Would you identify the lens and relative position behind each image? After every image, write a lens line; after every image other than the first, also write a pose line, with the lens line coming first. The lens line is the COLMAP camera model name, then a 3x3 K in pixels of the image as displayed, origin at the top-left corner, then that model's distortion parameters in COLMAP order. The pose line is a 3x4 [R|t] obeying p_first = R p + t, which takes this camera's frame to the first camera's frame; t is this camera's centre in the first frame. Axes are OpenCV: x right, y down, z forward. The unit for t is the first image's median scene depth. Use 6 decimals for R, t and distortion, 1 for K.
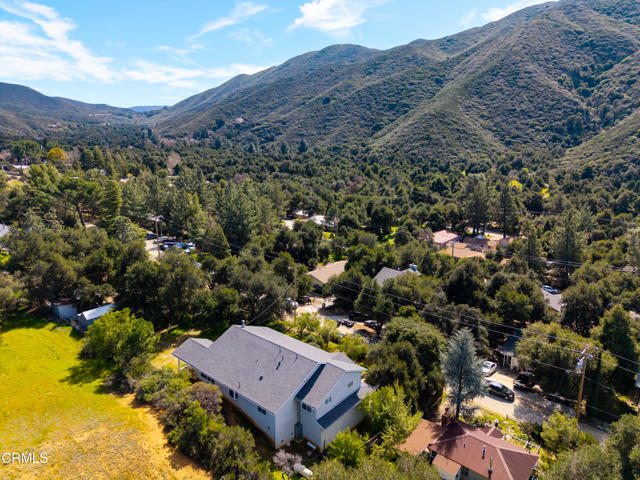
lens RADIAL K [[427.8, 0, 319.1], [0, 427.8, 239.8], [0, 0, 1]] dist [0.013904, -0.009224]
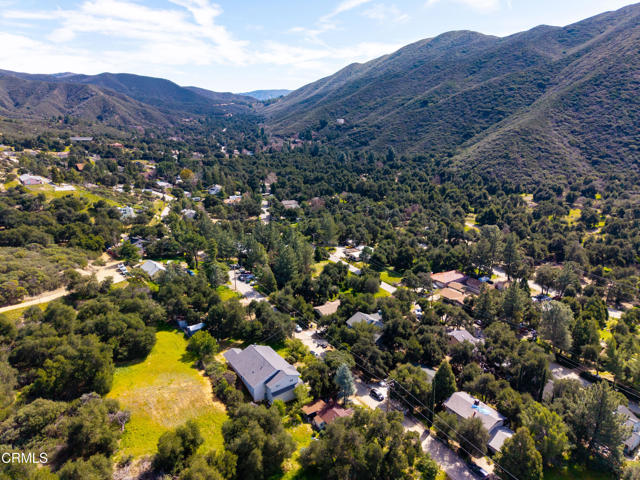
lens RADIAL K [[427.8, 0, 321.0], [0, 427.8, 240.5], [0, 0, 1]] dist [0.013904, -0.009224]
pose [[0.968746, 0.074563, -0.236582, 0.072679], [-0.064015, 0.996595, 0.051968, -0.054391], [0.239651, -0.035199, 0.970221, -0.116884]]
